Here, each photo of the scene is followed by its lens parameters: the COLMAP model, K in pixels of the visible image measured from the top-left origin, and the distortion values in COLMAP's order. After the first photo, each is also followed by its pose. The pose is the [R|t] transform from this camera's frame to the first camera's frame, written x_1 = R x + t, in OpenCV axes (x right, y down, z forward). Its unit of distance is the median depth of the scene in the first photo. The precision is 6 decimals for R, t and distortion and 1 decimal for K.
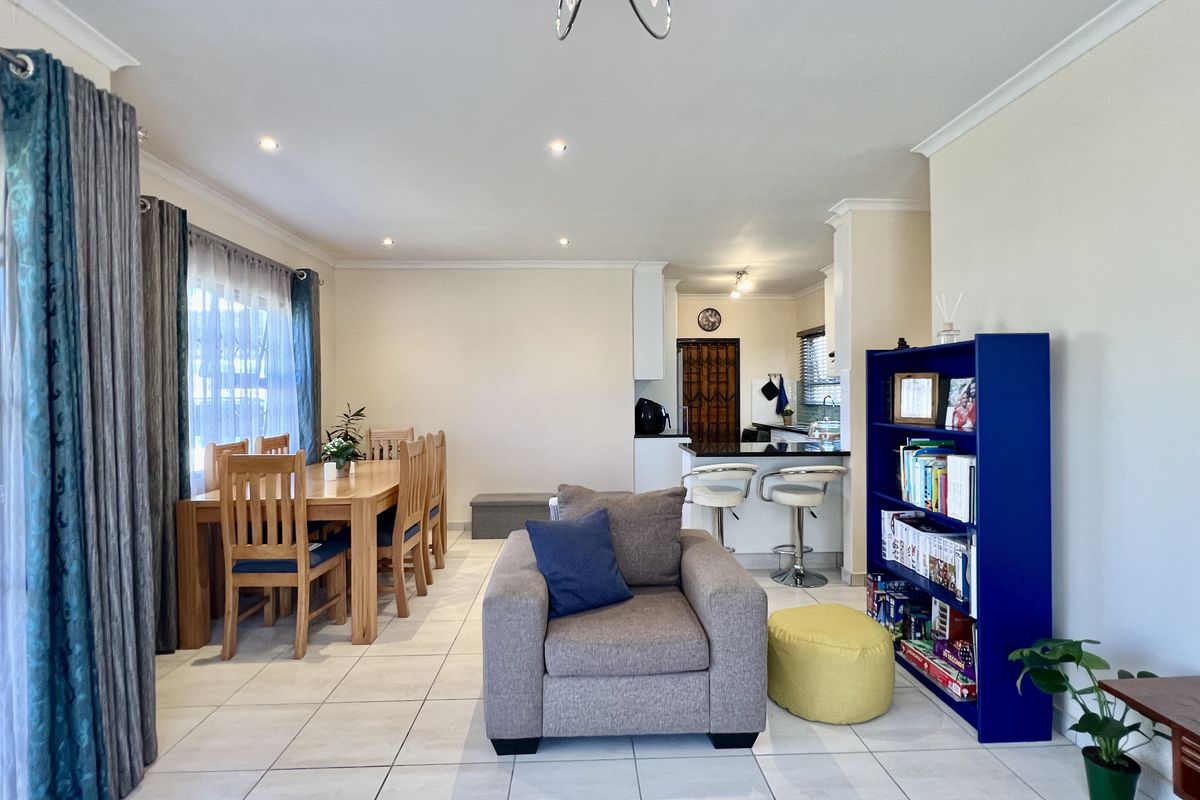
lens RADIAL K [[568.4, 0, 598.1], [0, 568.4, 396.0], [0, 0, 1]] dist [-0.000615, -0.001078]
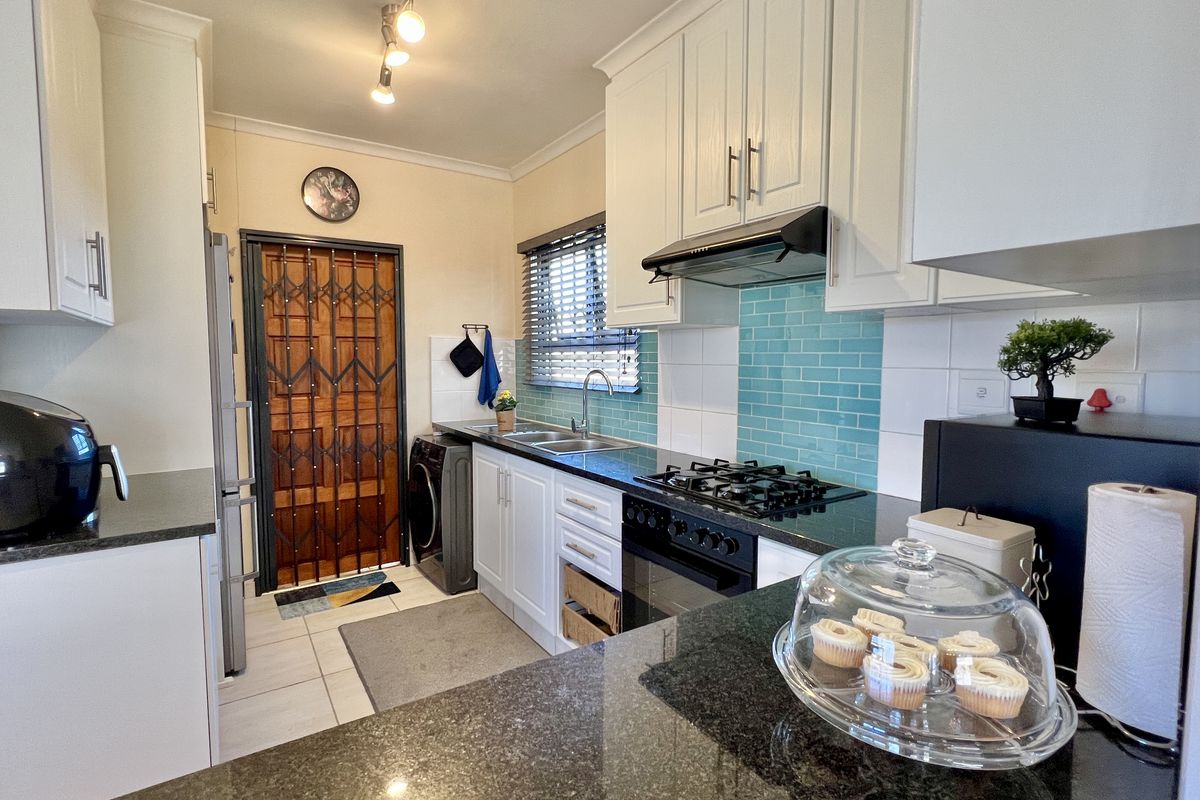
lens RADIAL K [[568.4, 0, 593.4], [0, 568.4, 390.4], [0, 0, 1]] dist [-0.000615, -0.001078]
pose [[0.855272, -0.024111, 0.517617, 0.138198], [-0.003190, 0.998653, 0.051790, -0.006748], [-0.518169, -0.045945, 0.854043, 0.512186]]
